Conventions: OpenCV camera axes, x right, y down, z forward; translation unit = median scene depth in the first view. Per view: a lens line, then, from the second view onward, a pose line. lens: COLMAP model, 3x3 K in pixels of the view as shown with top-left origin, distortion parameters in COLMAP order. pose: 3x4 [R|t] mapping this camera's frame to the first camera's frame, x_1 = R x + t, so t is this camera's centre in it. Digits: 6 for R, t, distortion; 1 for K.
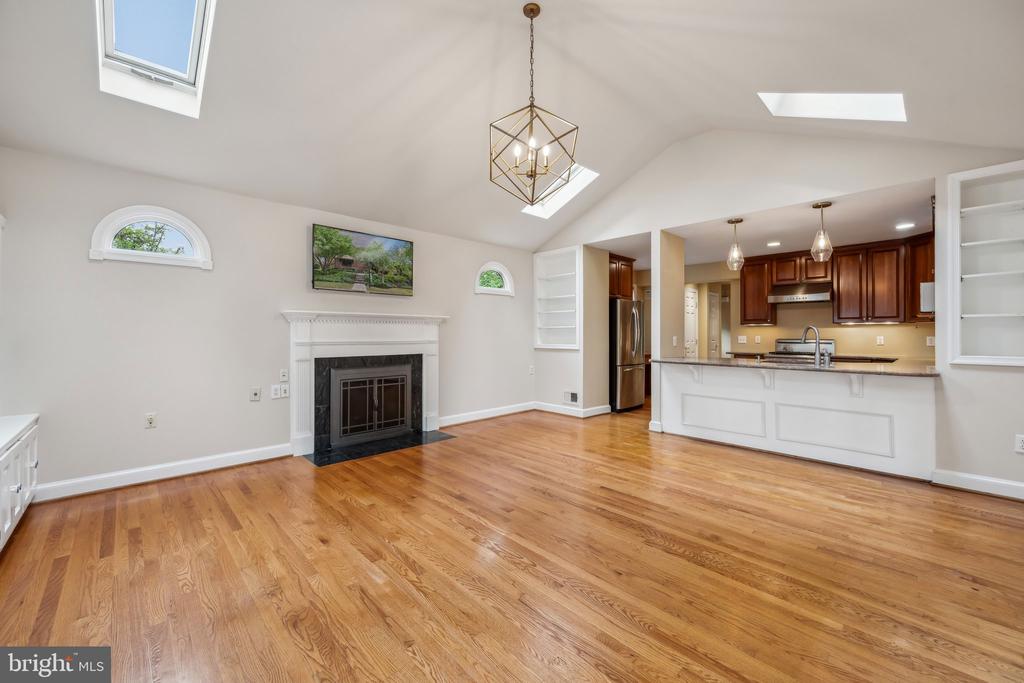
lens RADIAL K [[406.3, 0, 513.6], [0, 406.3, 331.6], [0, 0, 1]] dist [-0.000249, 0.000218]
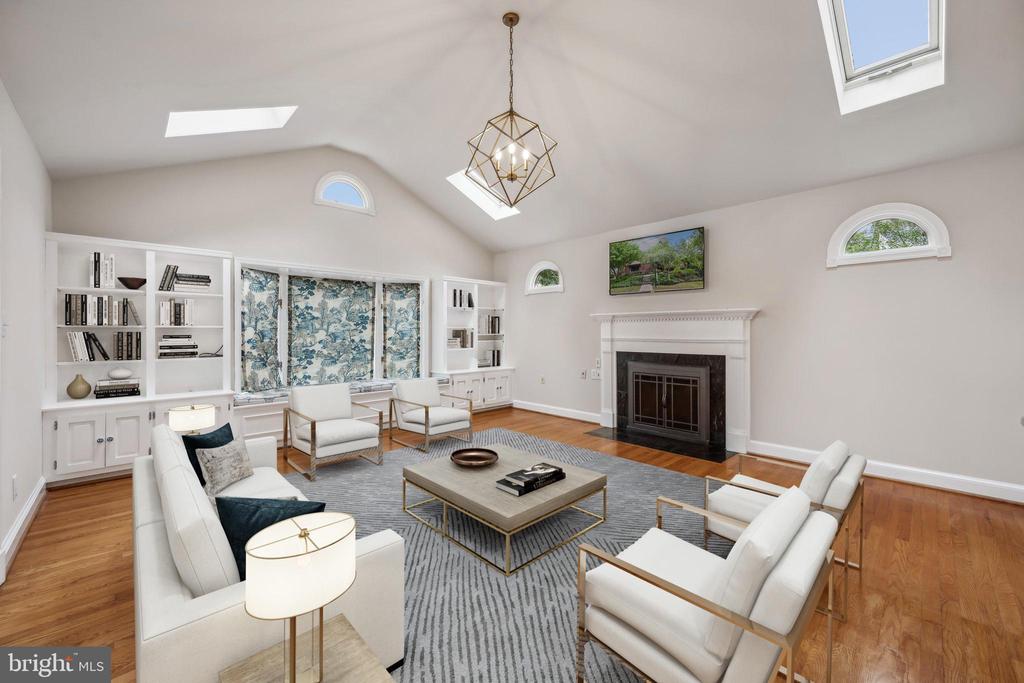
lens RADIAL K [[406.3, 0, 513.6], [0, 406.3, 331.6], [0, 0, 1]] dist [-0.000249, 0.000218]
pose [[0.012359, -0.000860, -0.999923, 0.657999], [0.003655, 0.999993, -0.000815, 0.005076], [0.999917, -0.003645, 0.012362, 0.609335]]
